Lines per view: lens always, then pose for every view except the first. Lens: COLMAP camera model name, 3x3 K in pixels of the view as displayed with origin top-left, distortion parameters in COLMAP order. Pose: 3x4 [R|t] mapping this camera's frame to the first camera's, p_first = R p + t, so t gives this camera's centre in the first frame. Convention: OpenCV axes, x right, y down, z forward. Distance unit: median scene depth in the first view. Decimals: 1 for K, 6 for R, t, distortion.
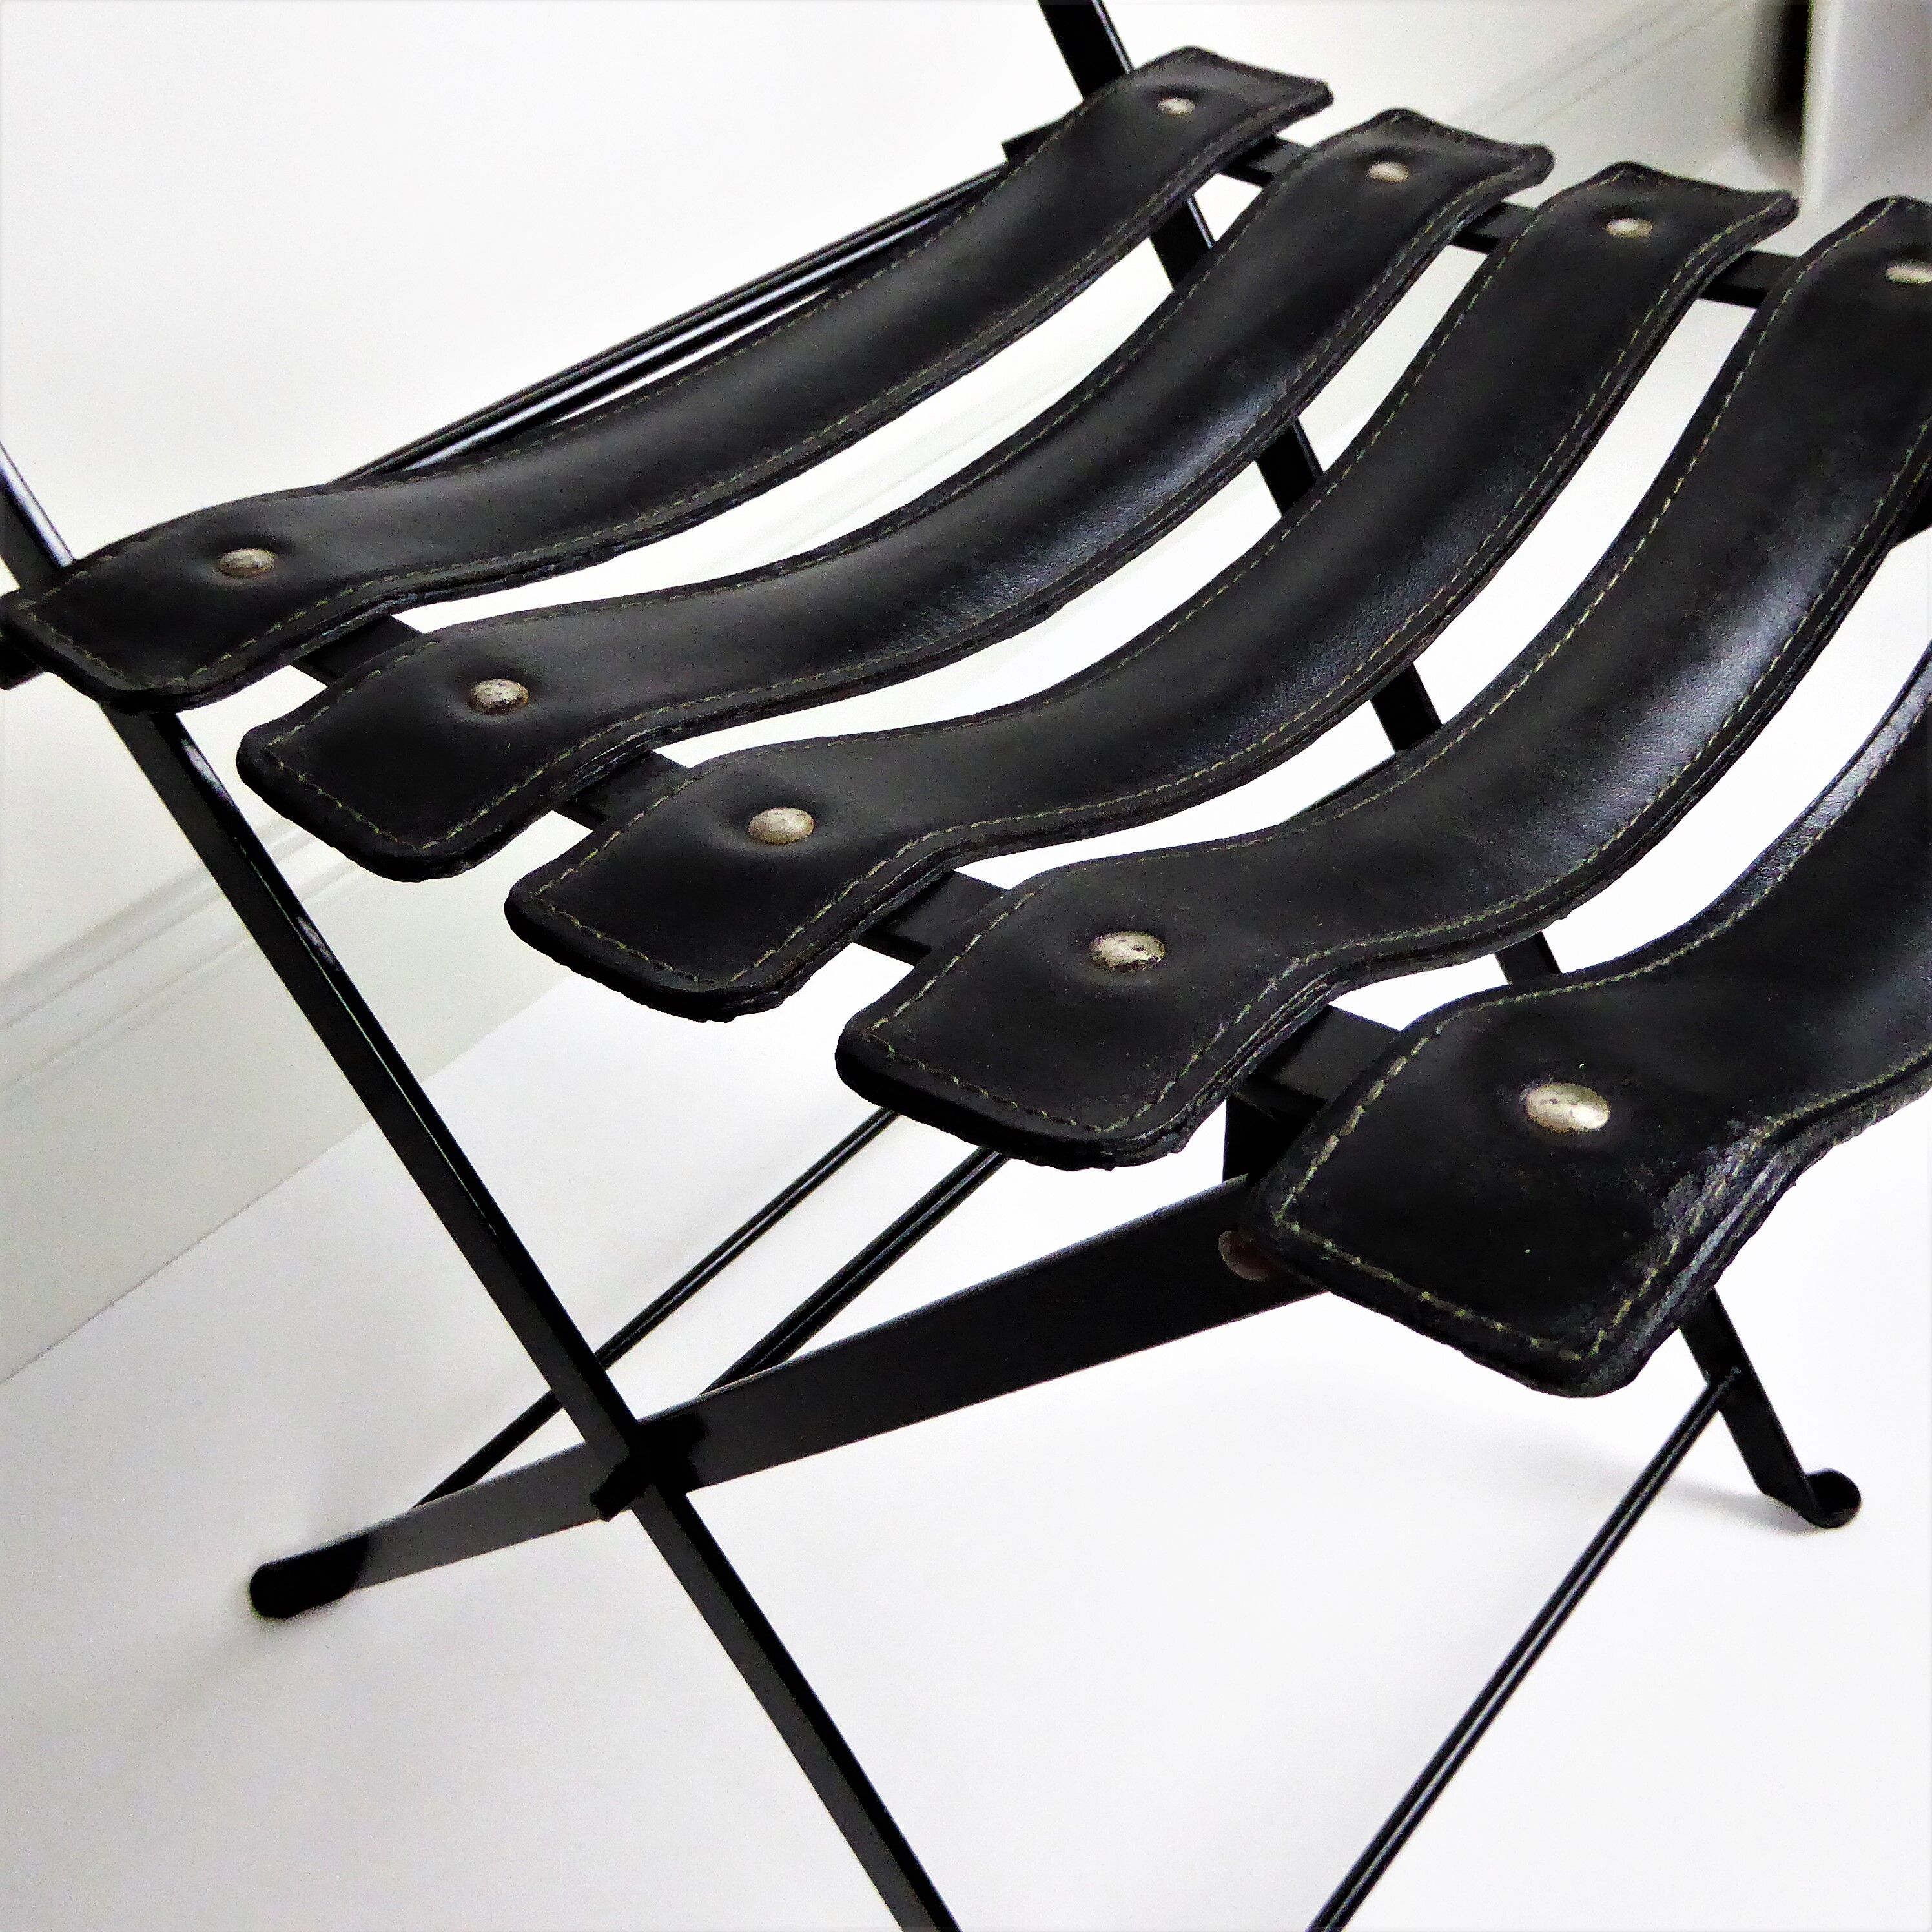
lens RADIAL K [[2373.4, 0, 966.0], [0, 2373.4, 966.0], [0, 0, 1]] dist [0.016764, 0.024679]
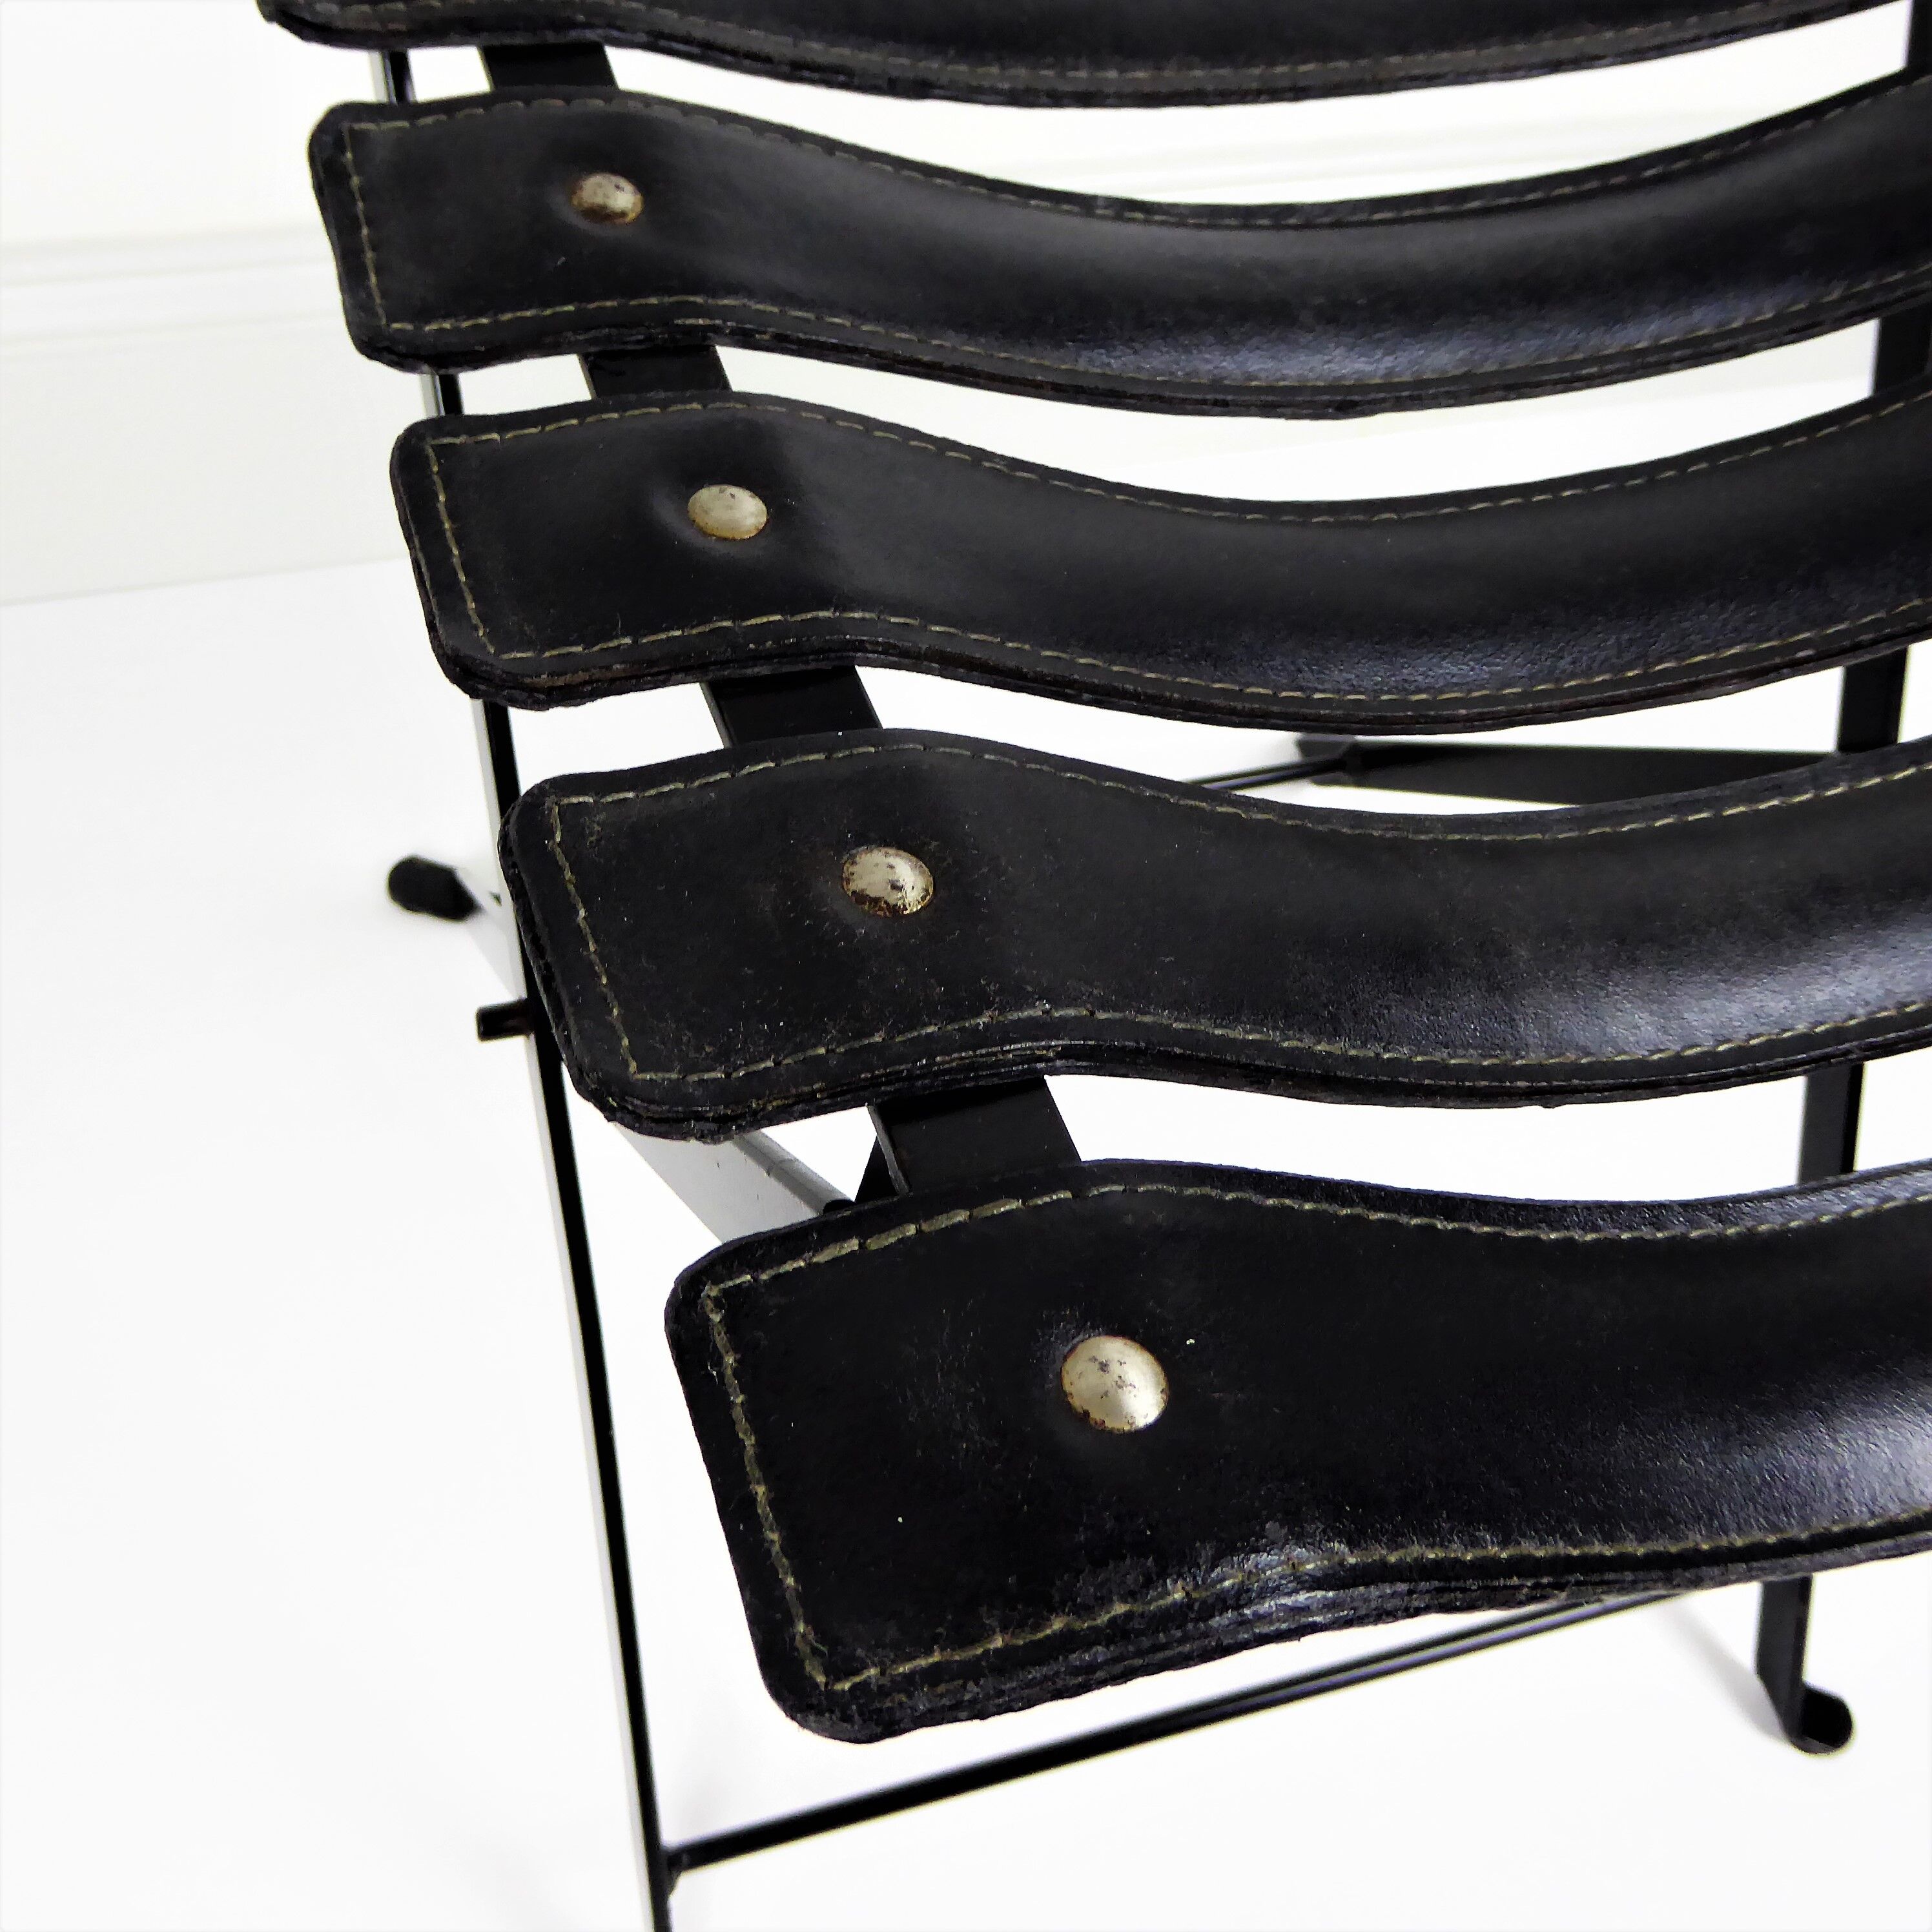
lens RADIAL K [[2327.4, 0, 966.0], [0, 2327.4, 966.0], [0, 0, 1]] dist [-0.012379, 0.080236]
pose [[0.820047, 0.536484, -0.199268, 0.206457], [-0.475859, 0.832627, 0.283356, -0.171389], [0.317932, -0.137542, 0.938084, 0.213735]]
